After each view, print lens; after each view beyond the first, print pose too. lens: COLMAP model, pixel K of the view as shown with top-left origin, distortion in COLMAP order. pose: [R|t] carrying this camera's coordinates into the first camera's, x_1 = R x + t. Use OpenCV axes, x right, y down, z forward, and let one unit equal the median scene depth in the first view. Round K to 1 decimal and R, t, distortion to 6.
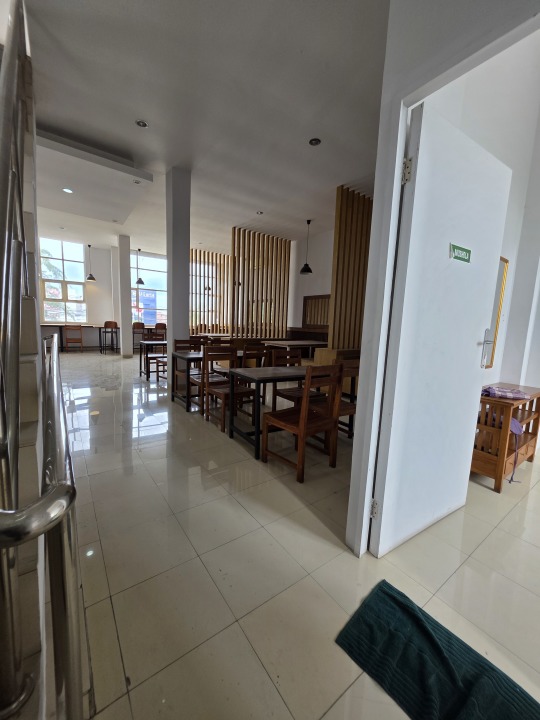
lens RADIAL K [[289.2, 0, 263.5], [0, 289.2, 358.8], [0, 0, 1]] dist [0.000961, 0.001120]
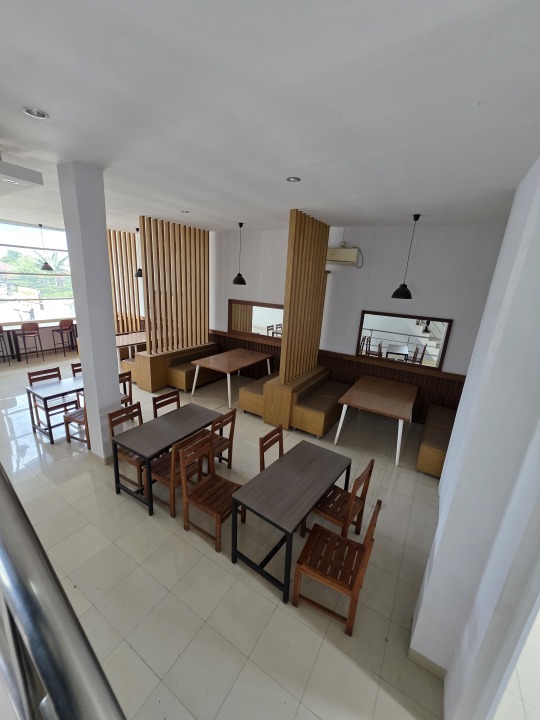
lens RADIAL K [[289.2, 0, 269.0], [0, 289.2, 361.2], [0, 0, 1]] dist [0.000961, 0.001120]
pose [[0.918831, -0.090413, 0.384156, -0.134303], [0.025594, 0.985006, 0.170609, -0.212690], [-0.393821, -0.146929, 0.907368, 0.120040]]
